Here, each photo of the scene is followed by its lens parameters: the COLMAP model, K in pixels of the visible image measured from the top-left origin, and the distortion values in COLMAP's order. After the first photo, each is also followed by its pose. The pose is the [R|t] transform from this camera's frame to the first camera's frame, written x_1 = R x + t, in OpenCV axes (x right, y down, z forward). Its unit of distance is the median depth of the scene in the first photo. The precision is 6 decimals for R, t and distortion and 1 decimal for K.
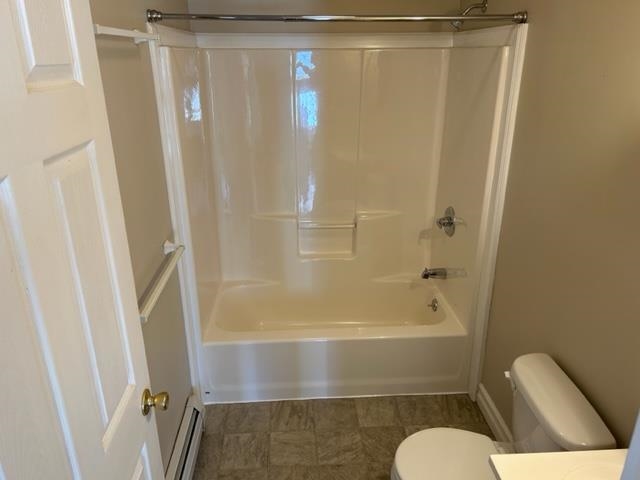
lens RADIAL K [[482.2, 0, 320.4], [0, 482.2, 237.8], [0, 0, 1]] dist [0.072870, -0.074597]
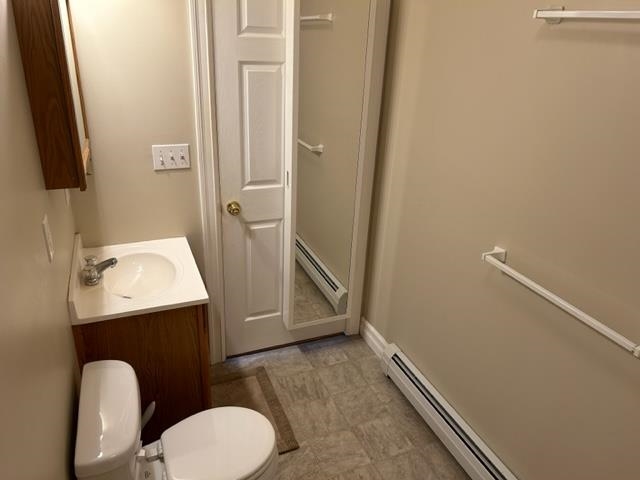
lens RADIAL K [[482.2, 0, 320.4], [0, 482.2, 237.8], [0, 0, 1]] dist [0.072870, -0.074597]
pose [[-0.941834, 0.100669, -0.320647, 0.228295], [-0.154272, 0.718123, 0.678601, -0.480262], [0.298578, 0.688597, -0.660822, 1.263356]]
